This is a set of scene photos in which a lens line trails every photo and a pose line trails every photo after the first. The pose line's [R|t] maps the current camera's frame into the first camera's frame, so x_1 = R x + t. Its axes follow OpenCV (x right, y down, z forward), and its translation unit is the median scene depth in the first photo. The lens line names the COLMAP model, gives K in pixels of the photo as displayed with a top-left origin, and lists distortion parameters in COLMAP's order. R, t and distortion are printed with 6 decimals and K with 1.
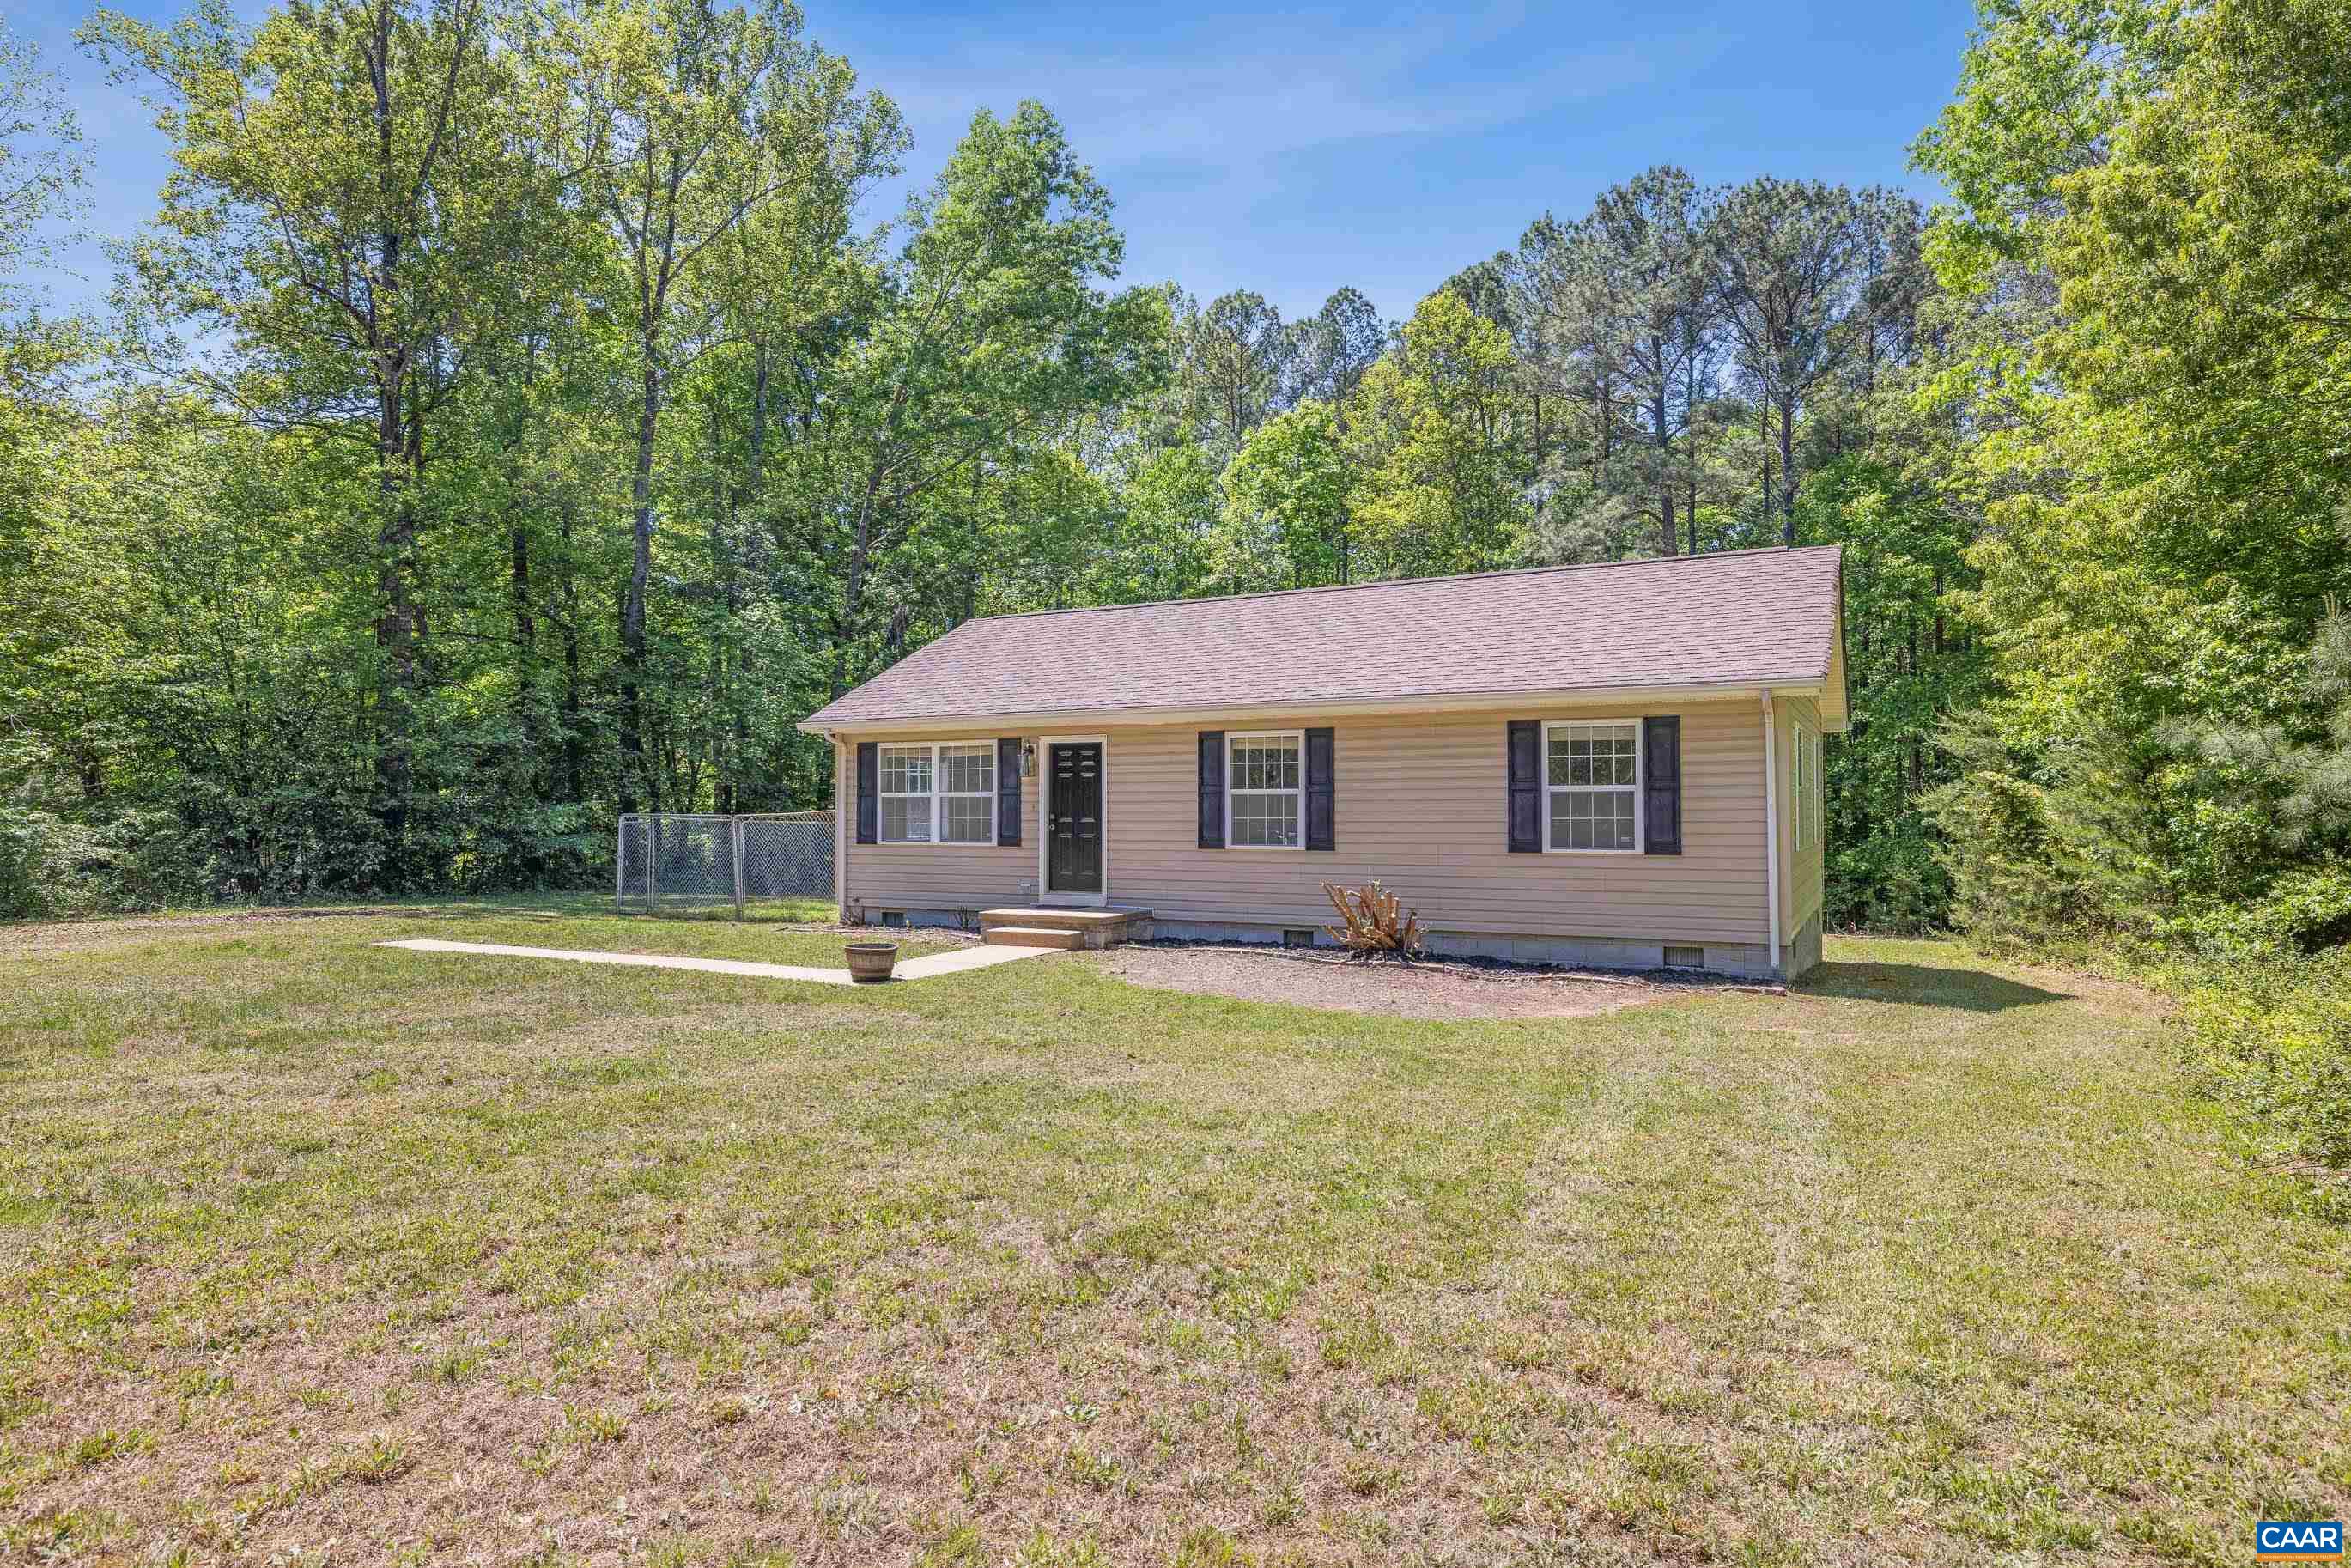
lens RADIAL K [[1323.3, 0, 1199.9], [0, 1323.3, 785.8], [0, 0, 1]] dist [0.000990, -0.000437]
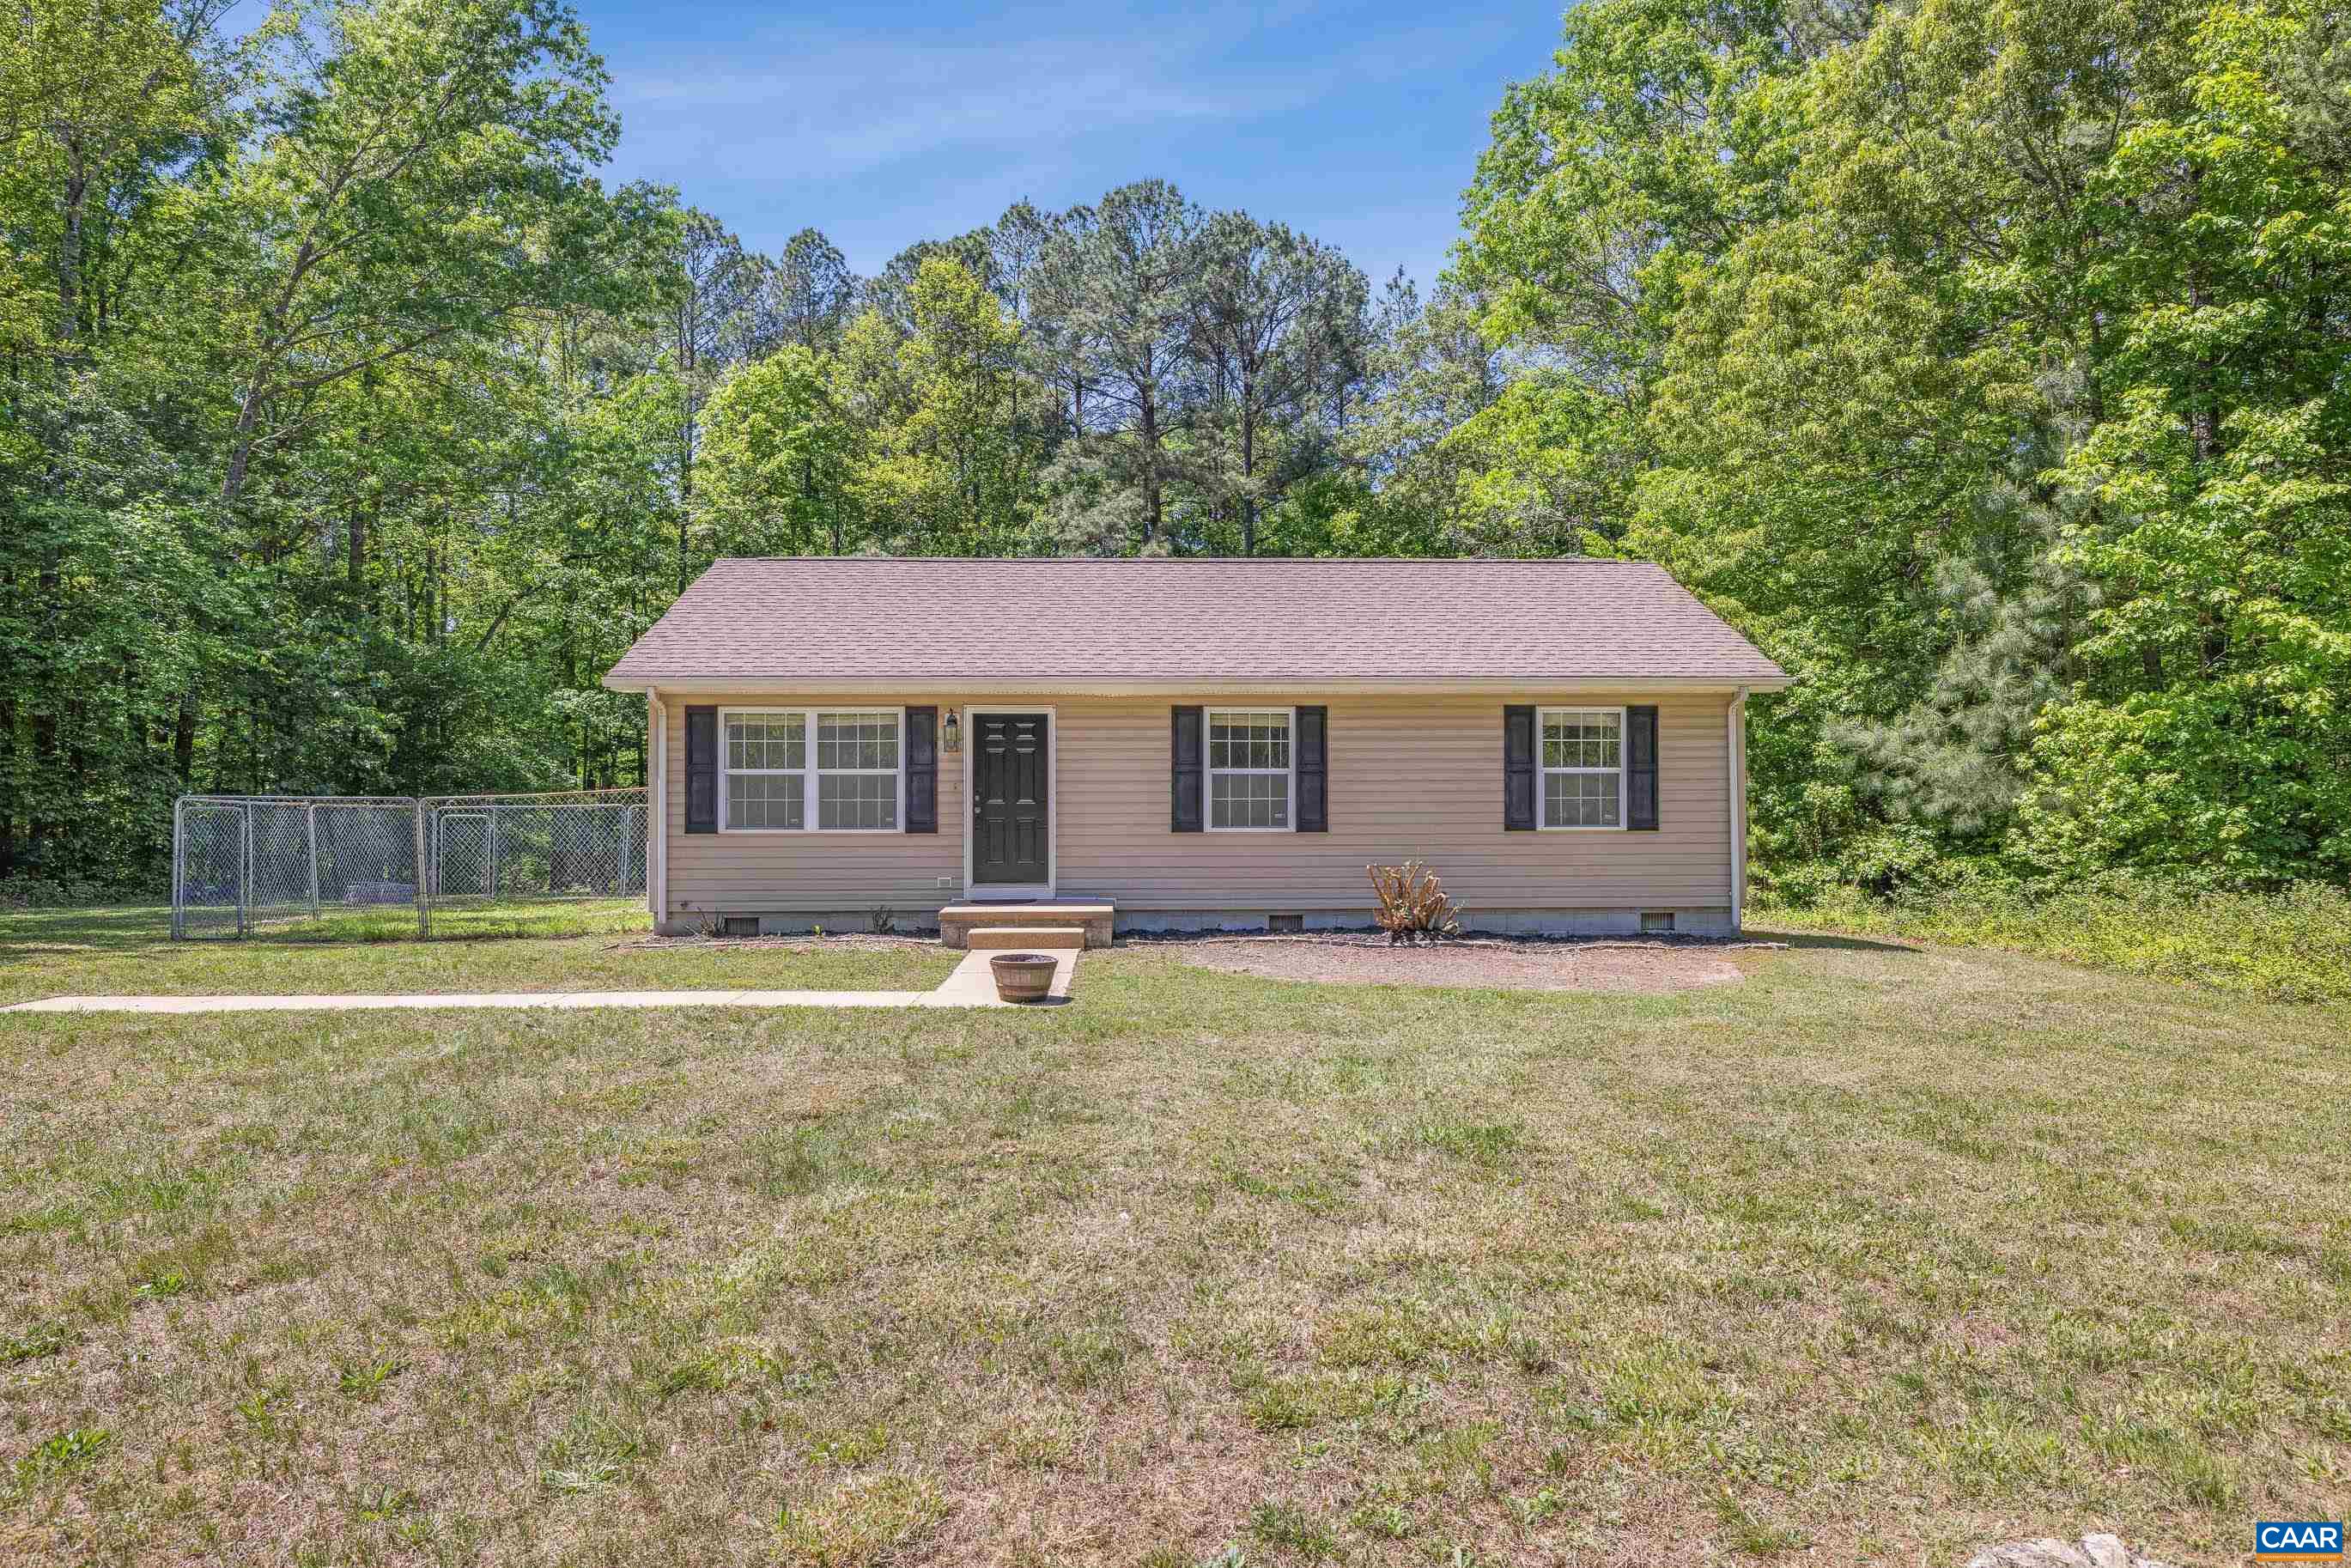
lens RADIAL K [[1323.3, 0, 1199.9], [0, 1323.3, 785.8], [0, 0, 1]] dist [0.000990, -0.000437]
pose [[0.872633, 0.001126, 0.488376, -0.417043], [-0.008676, 0.999875, 0.013196, 0.002563], [-0.488300, -0.015753, 0.872534, 0.176158]]
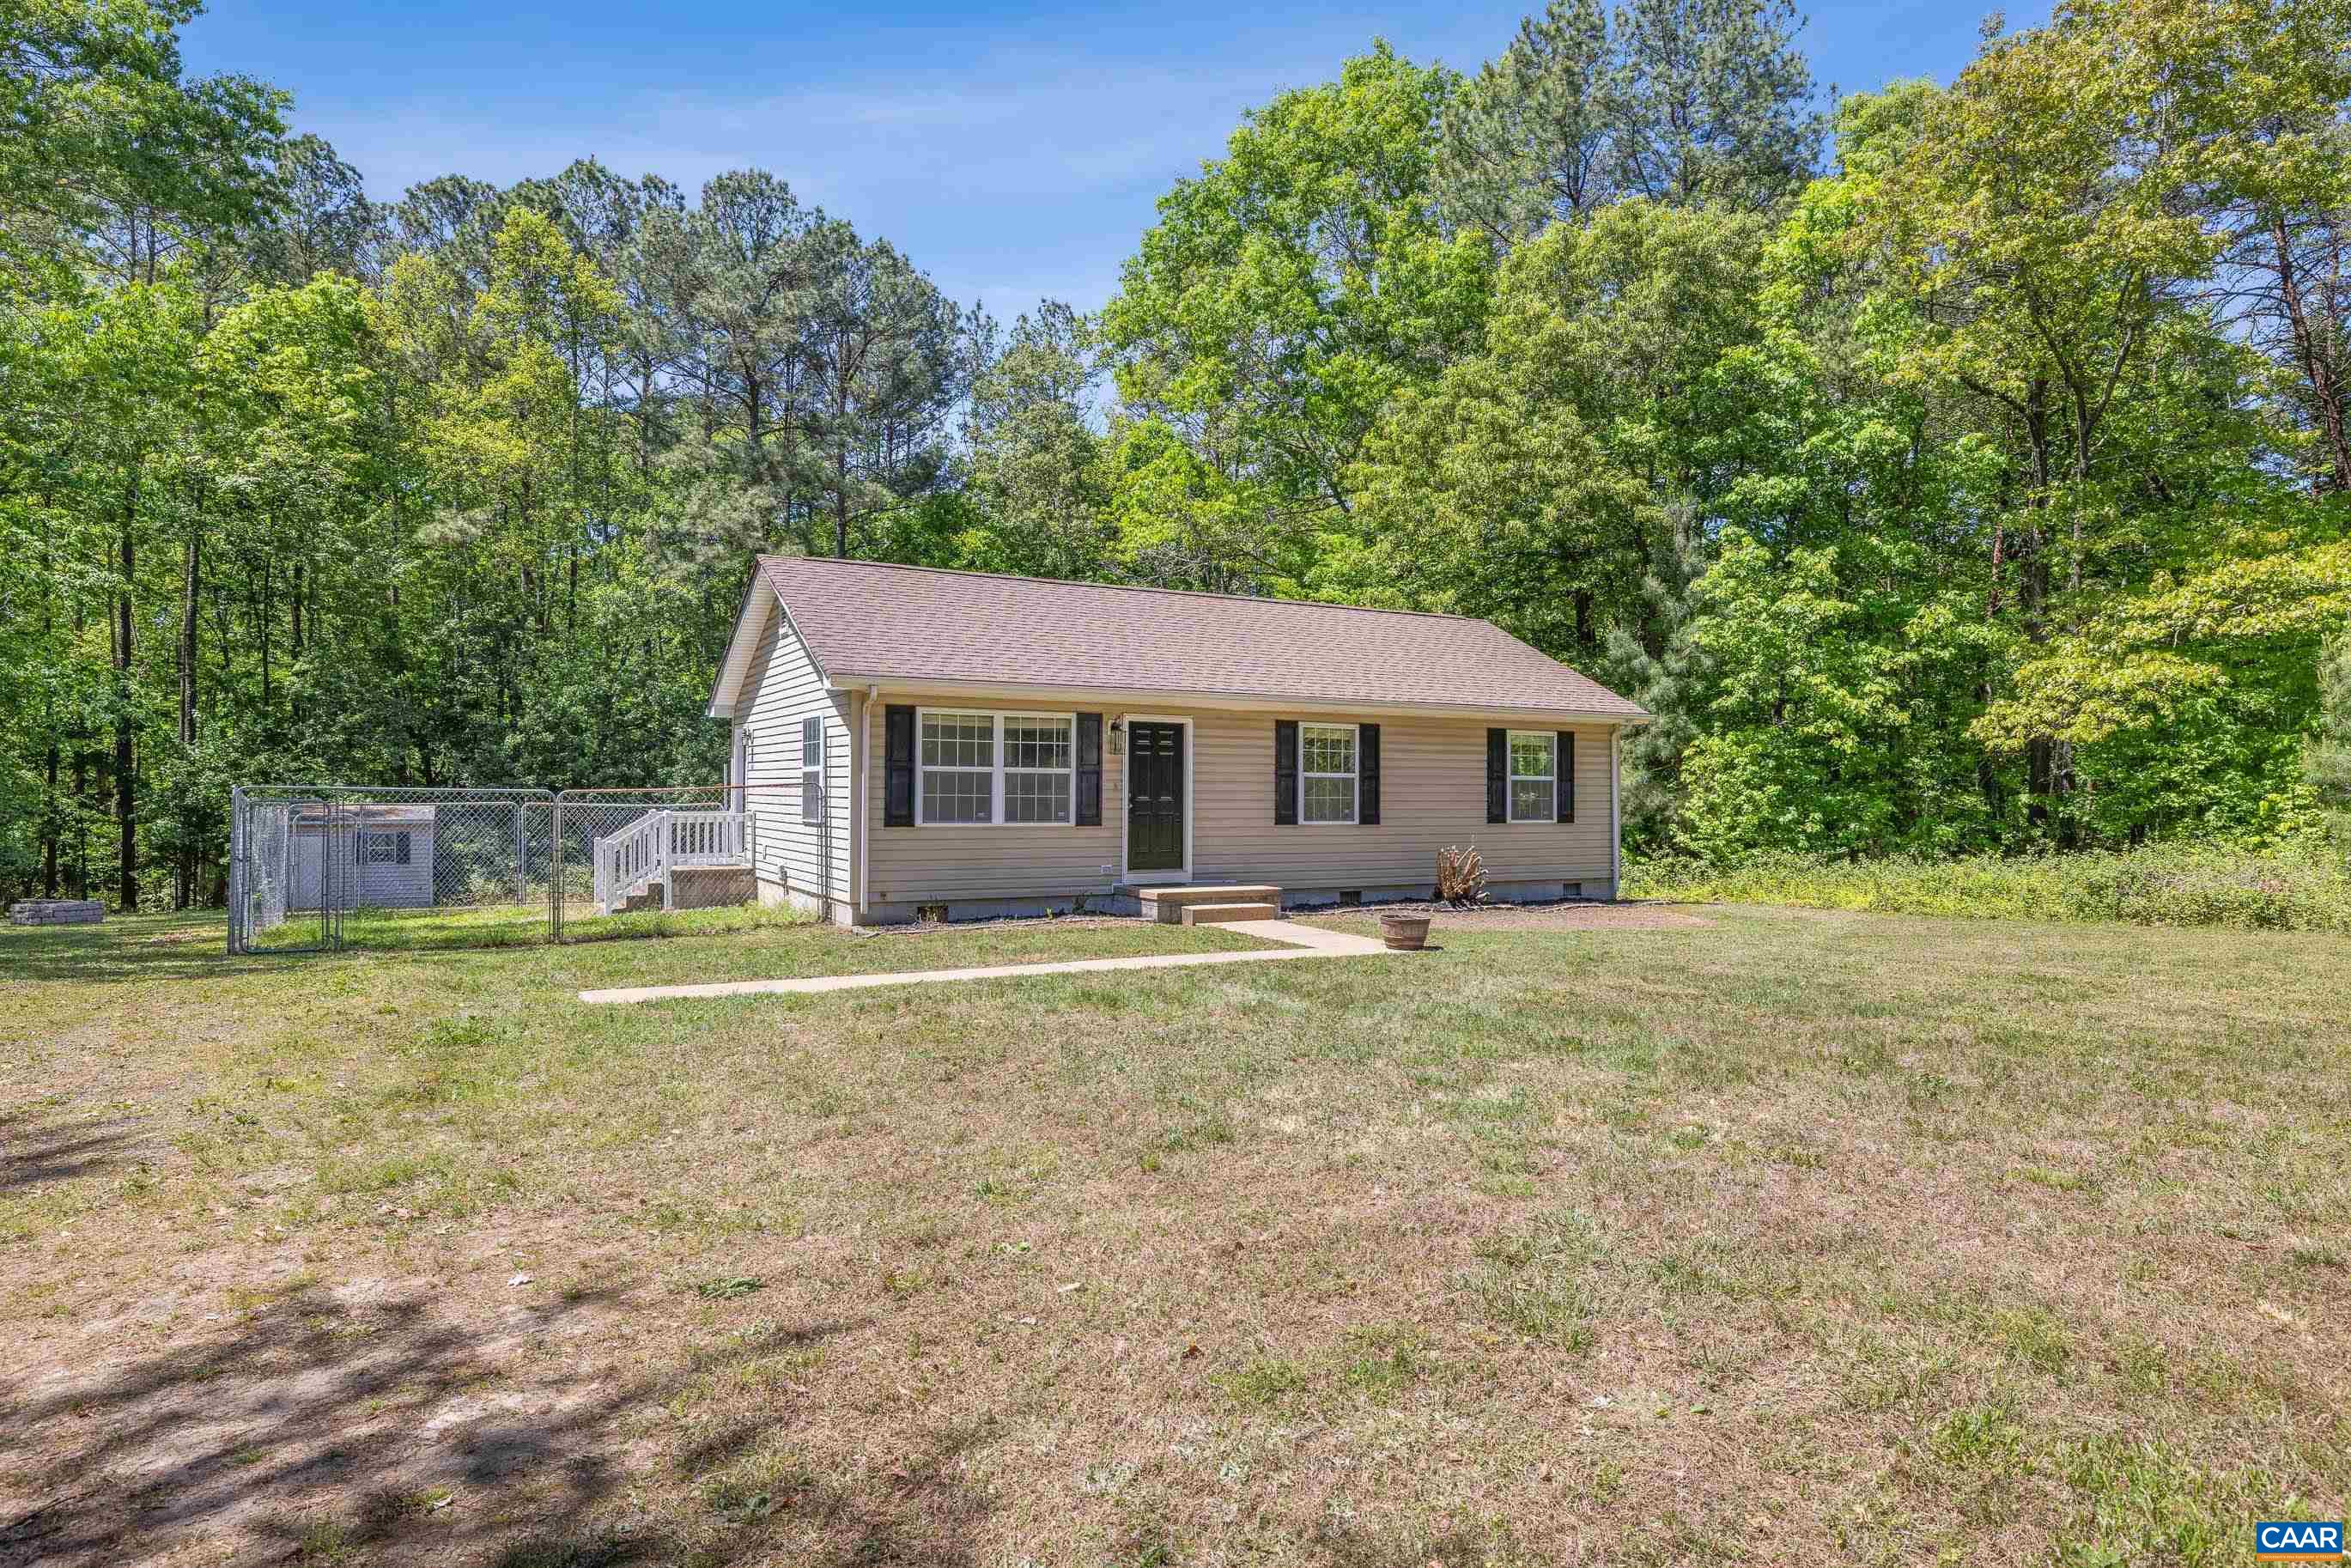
lens RADIAL K [[1257.9, 0, 1180.3], [0, 1257.9, 824.9], [0, 0, 1]] dist [-0.013893, 0.000093]
pose [[0.564884, -0.016869, 0.824998, -0.888479], [-0.025969, 0.998932, 0.038207, 0.008752], [-0.824762, -0.043007, 0.563842, 0.444997]]
